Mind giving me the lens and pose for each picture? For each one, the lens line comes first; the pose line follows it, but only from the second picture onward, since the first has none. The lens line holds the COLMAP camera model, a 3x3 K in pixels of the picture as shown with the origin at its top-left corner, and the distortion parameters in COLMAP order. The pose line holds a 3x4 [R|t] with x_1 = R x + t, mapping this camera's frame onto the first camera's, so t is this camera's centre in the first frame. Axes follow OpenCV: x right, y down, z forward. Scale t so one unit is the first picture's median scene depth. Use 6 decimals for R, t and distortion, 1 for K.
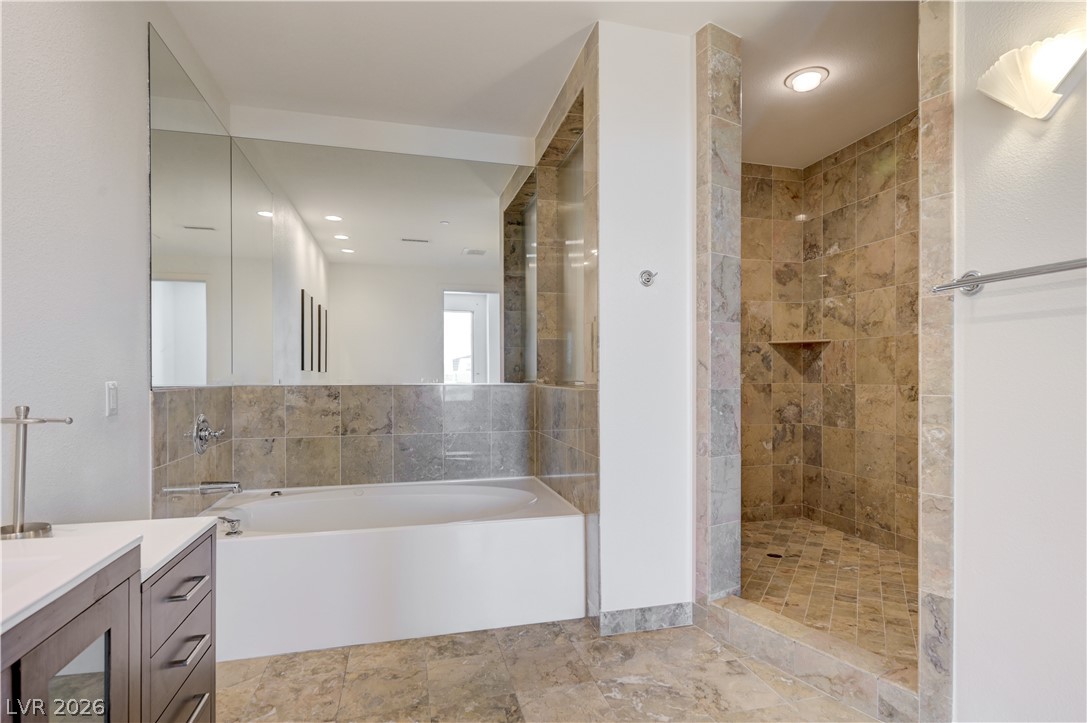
lens RADIAL K [[545.0, 0, 550.3], [0, 545.0, 372.7], [0, 0, 1]] dist [-0.002770, 0.000183]
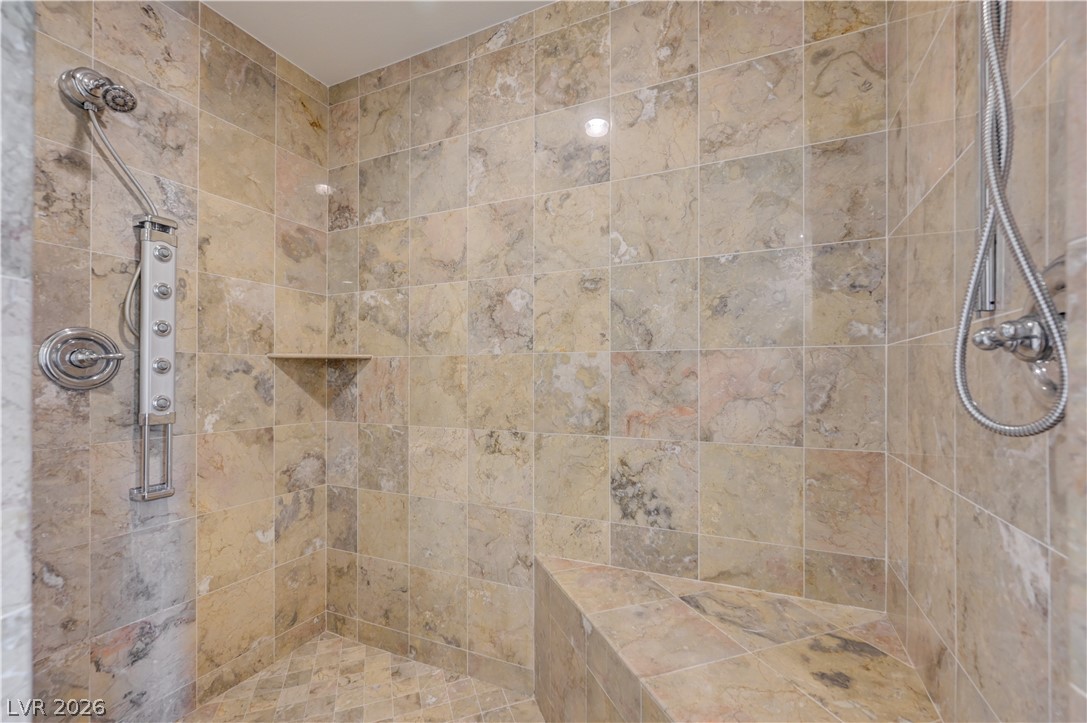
lens RADIAL K [[472.9, 0, 553.7], [0, 472.9, 376.8], [0, 0, 1]] dist [-0.000885, -0.000101]
pose [[0.633368, 0.000349, 0.773851, 0.212719], [-0.002833, 0.999994, 0.001868, -0.035993], [-0.773846, -0.003375, 0.633365, 0.465607]]
